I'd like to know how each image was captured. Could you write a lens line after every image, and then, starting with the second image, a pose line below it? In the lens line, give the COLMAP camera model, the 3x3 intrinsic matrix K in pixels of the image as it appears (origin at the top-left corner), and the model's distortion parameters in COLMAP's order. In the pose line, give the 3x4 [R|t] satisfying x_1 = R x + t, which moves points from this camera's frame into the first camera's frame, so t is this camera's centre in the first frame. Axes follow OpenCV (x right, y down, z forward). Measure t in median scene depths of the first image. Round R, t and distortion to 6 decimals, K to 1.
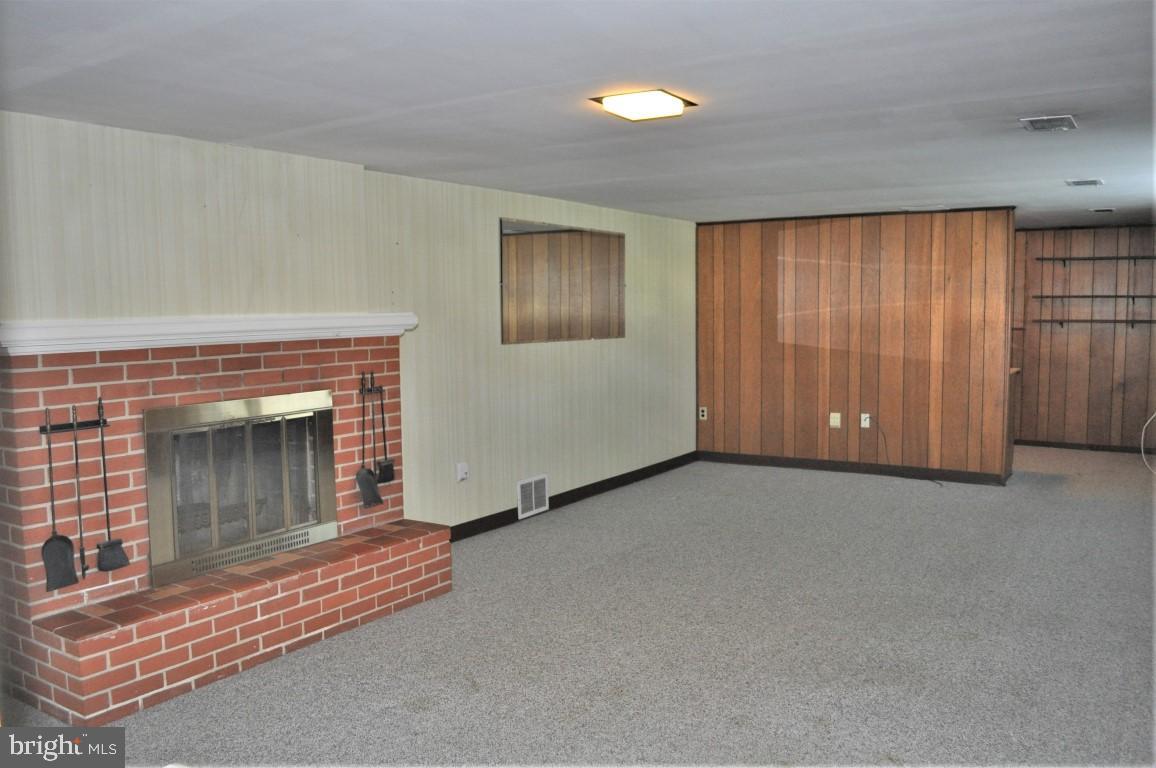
lens RADIAL K [[931.9, 0, 578.9], [0, 931.9, 390.5], [0, 0, 1]] dist [-0.078410, 0.009084]
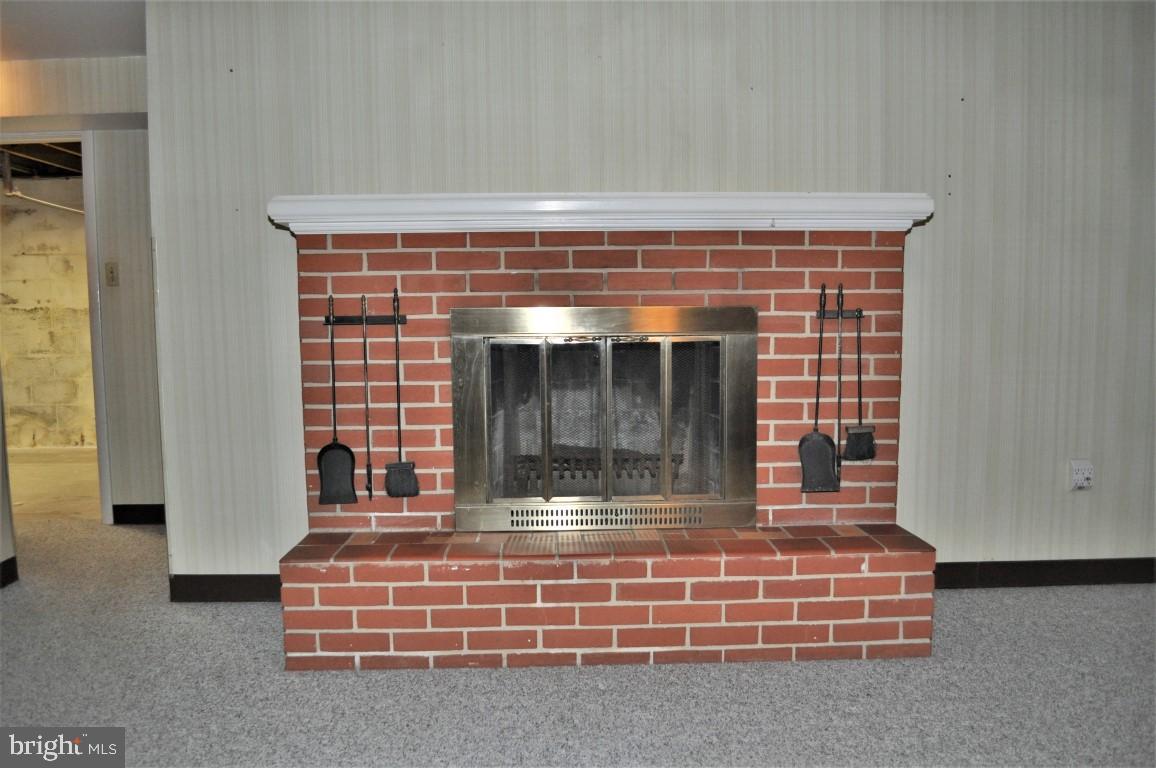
lens RADIAL K [[931.9, 0, 578.9], [0, 931.9, 390.5], [0, 0, 1]] dist [-0.078410, 0.009084]
pose [[0.574431, 0.079801, -0.814654, 0.210015], [-0.073880, 0.996229, 0.045494, 0.038488], [0.815212, 0.034053, 0.578160, 0.503630]]
